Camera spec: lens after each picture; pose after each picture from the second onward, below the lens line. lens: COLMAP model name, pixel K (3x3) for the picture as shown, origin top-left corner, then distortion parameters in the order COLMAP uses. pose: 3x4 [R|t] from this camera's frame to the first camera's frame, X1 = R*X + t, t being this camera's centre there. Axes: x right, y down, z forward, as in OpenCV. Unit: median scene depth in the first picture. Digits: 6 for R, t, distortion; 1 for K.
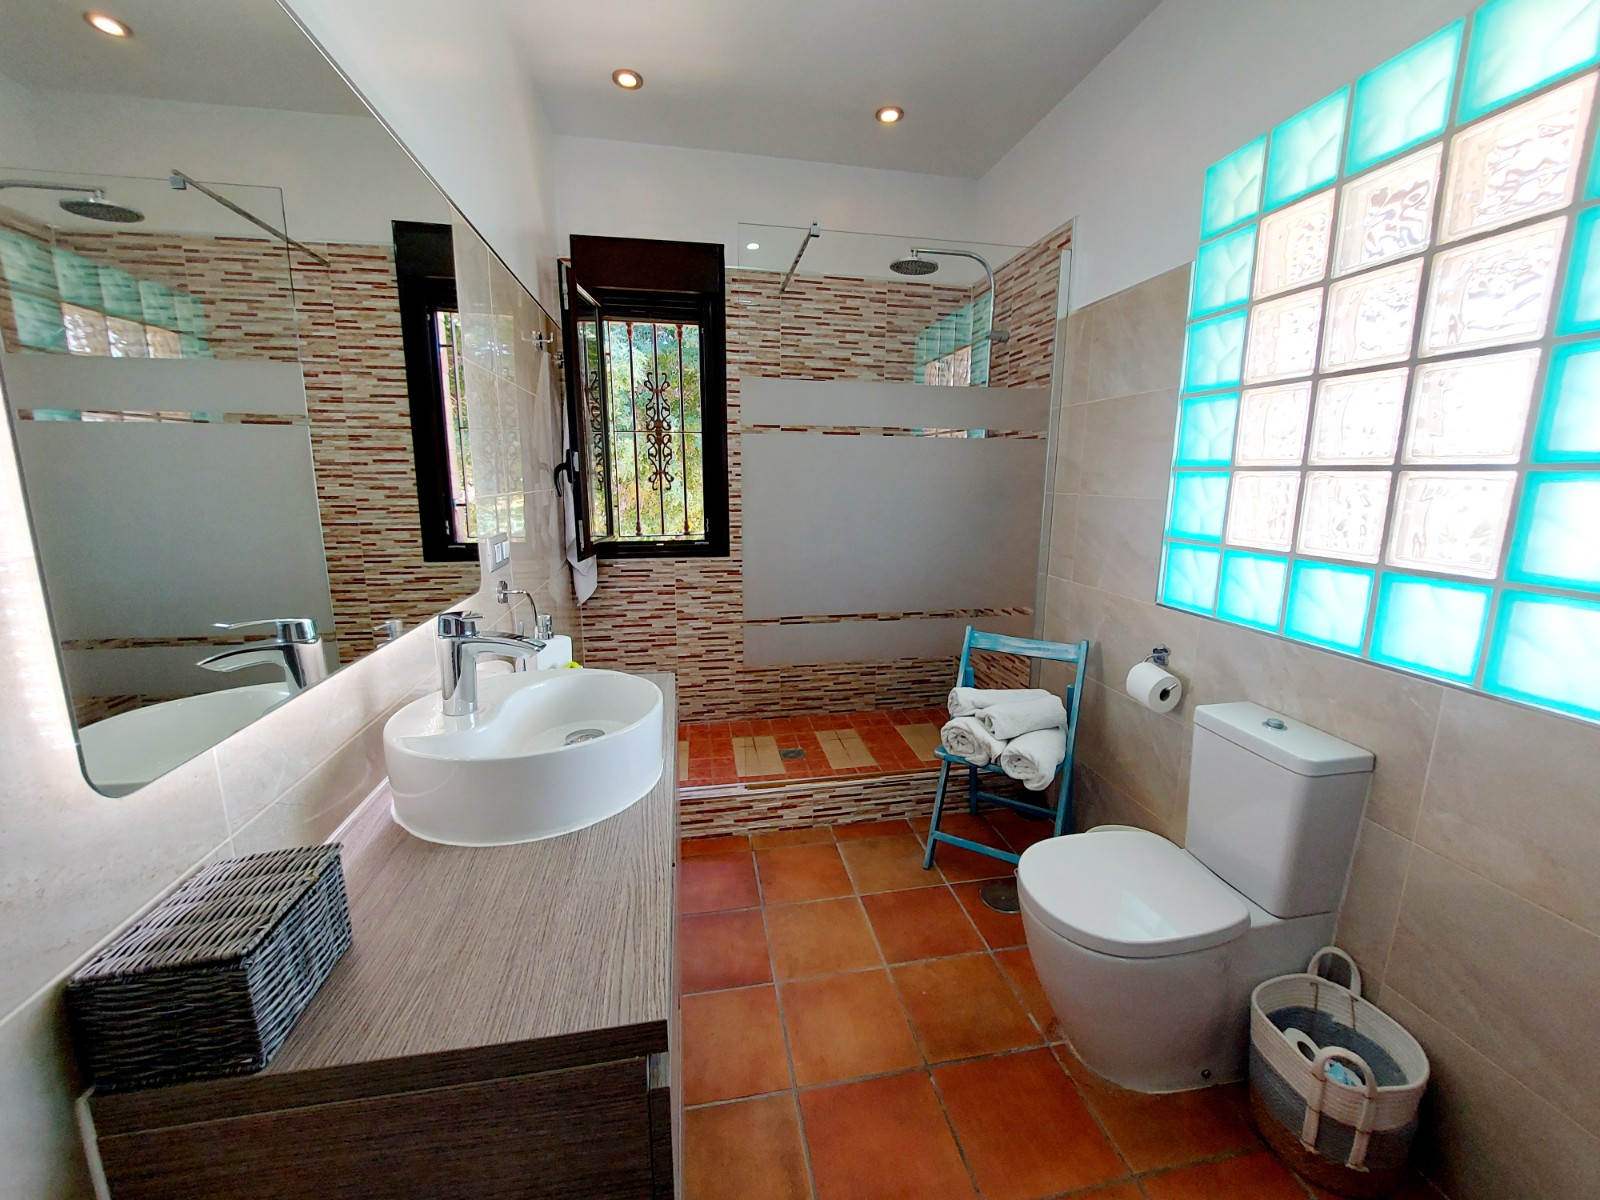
lens RADIAL K [[636.0, 0, 820.2], [0, 636.0, 599.4], [0, 0, 1]] dist [-0.020068, 0.000495]
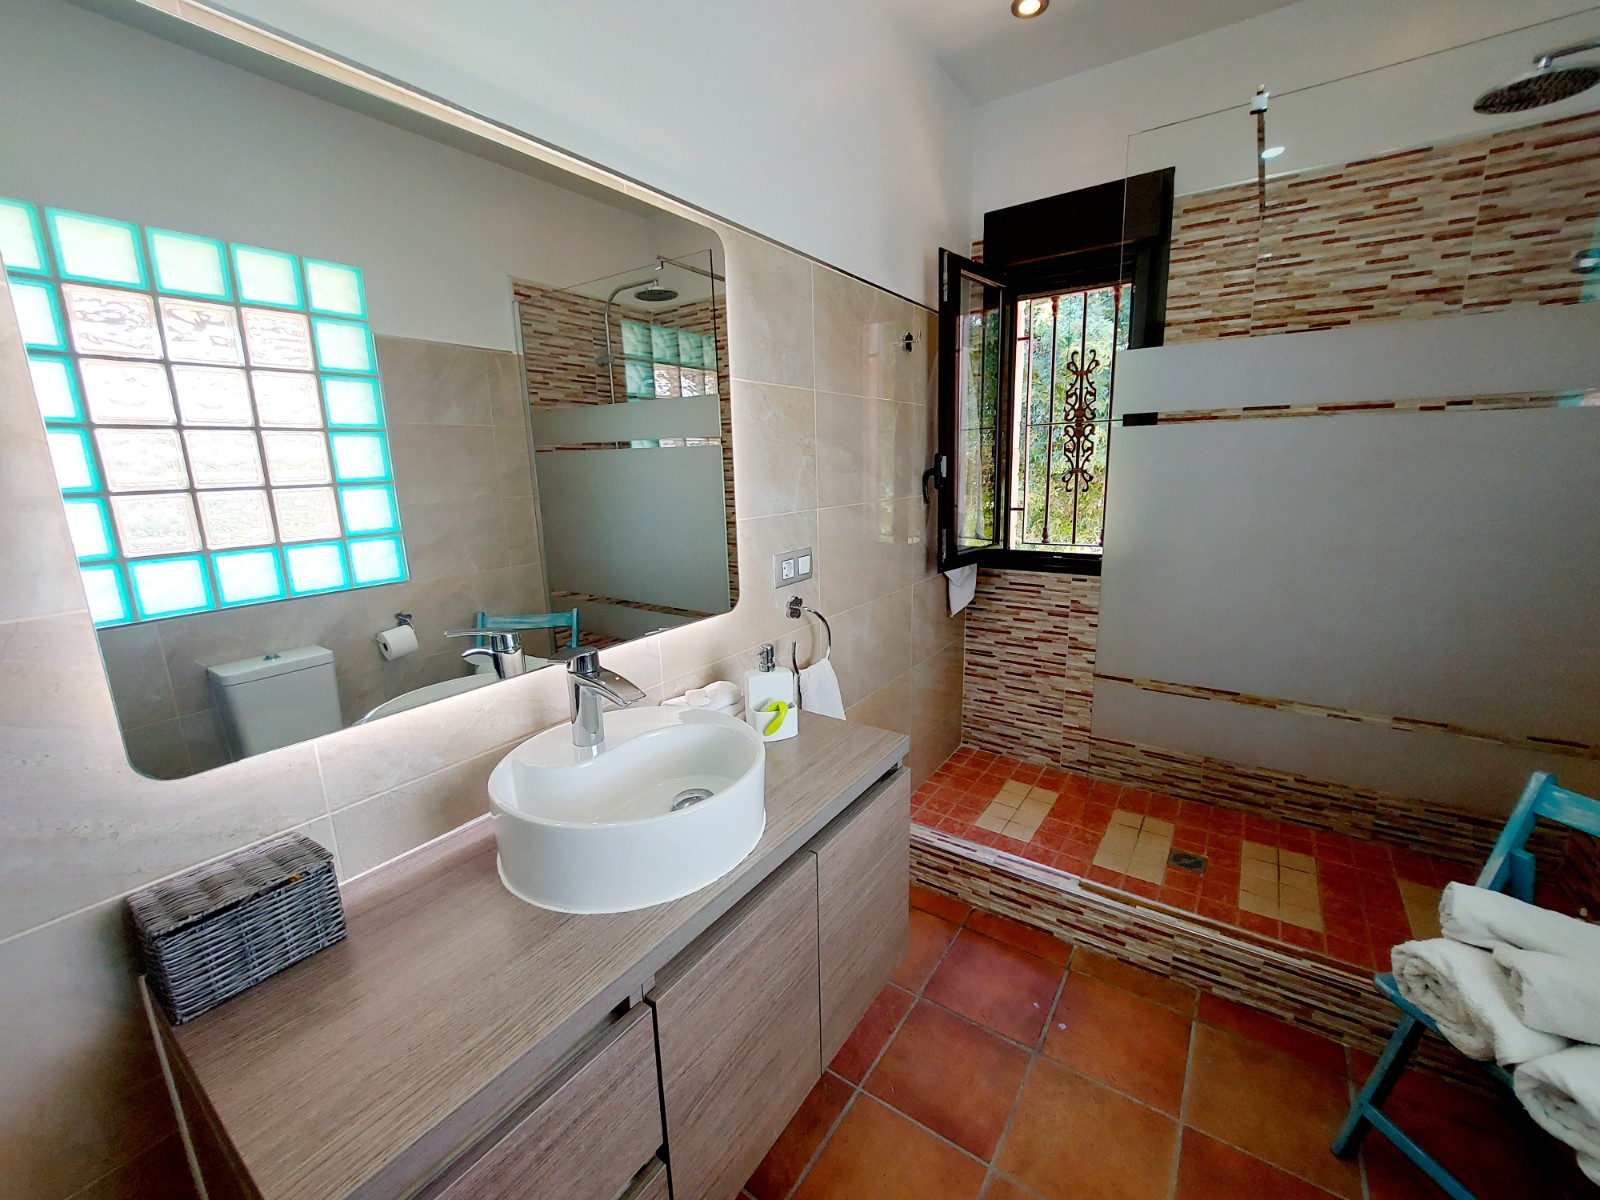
lens RADIAL K [[640.5, 0, 806.0], [0, 640.5, 595.9], [0, 0, 1]] dist [-0.023264, 0.003715]
pose [[0.690866, 0.120747, -0.712829, 0.139771], [-0.107012, 0.992173, 0.064350, -0.058343], [0.715020, 0.031824, 0.698380, 0.181594]]
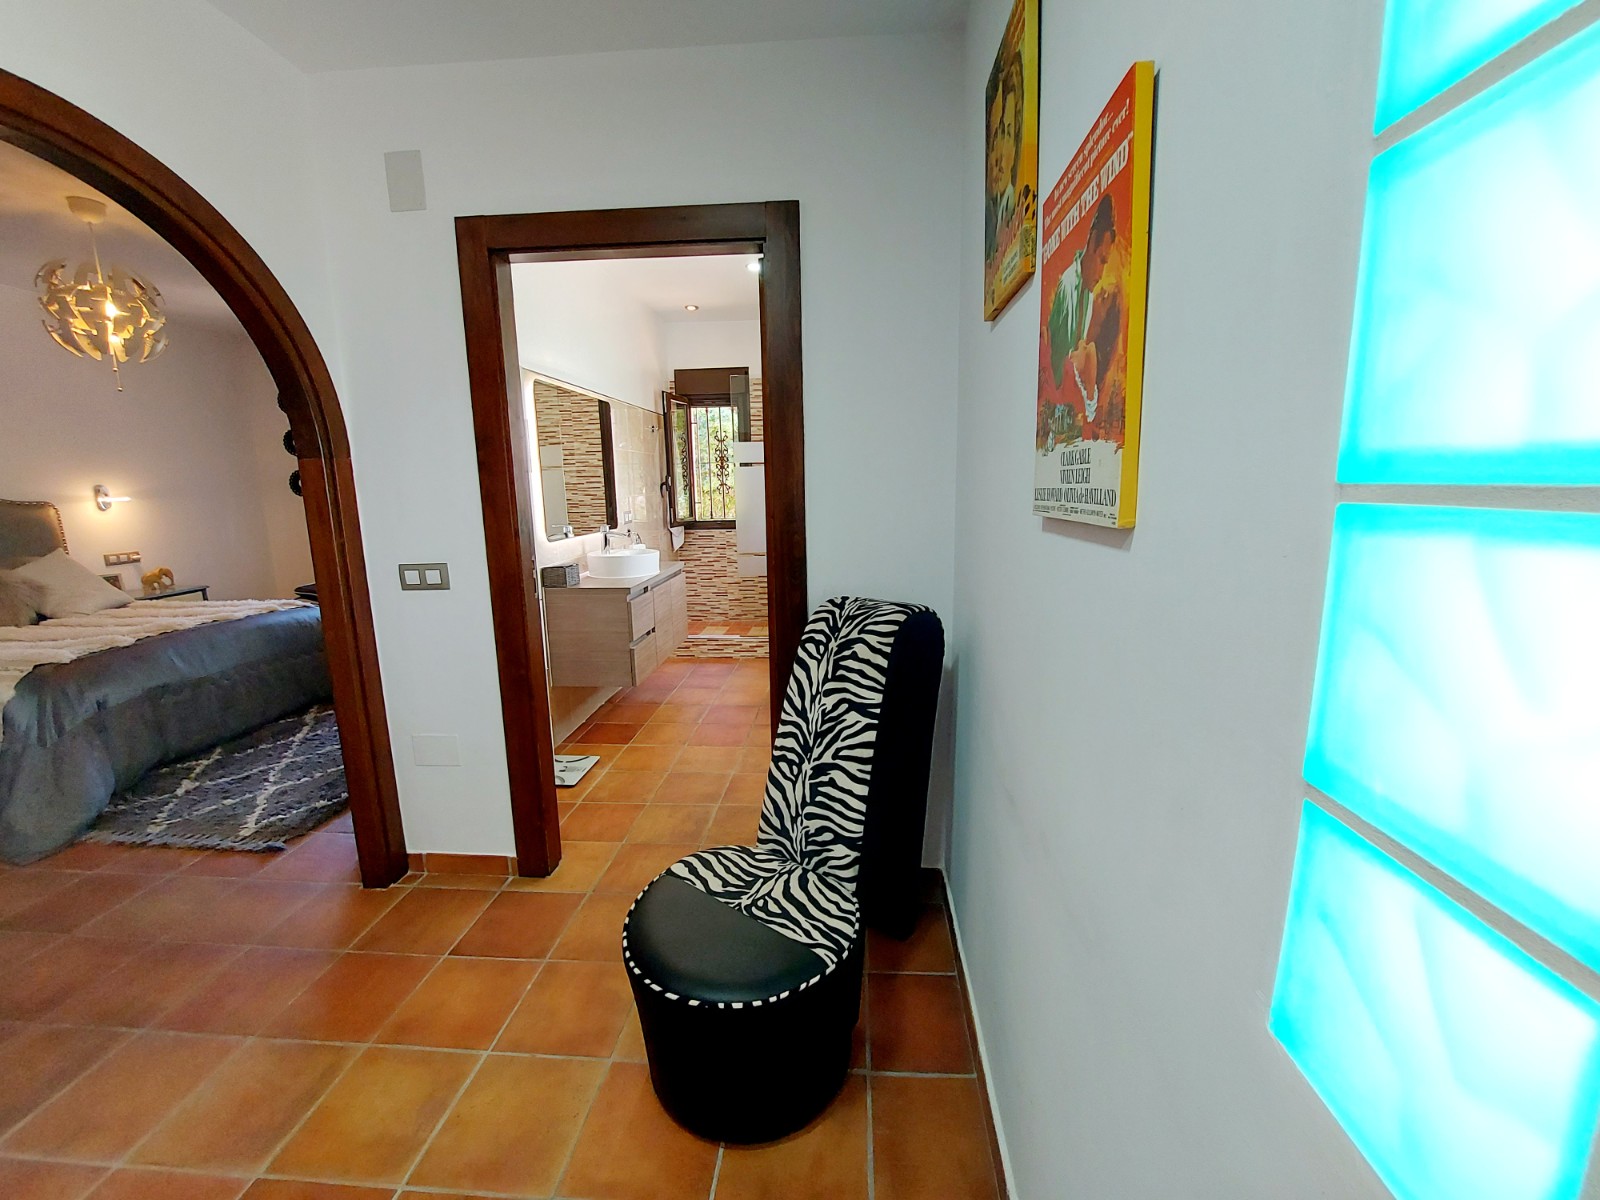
lens RADIAL K [[656.3, 0, 818.2], [0, 656.3, 595.8], [0, 0, 1]] dist [-0.001777, 0.000204]
pose [[0.963956, 0.020541, -0.265267, 0.605244], [-0.025210, 0.999581, -0.014206, 0.165566], [0.264864, 0.020382, 0.964070, -0.871955]]
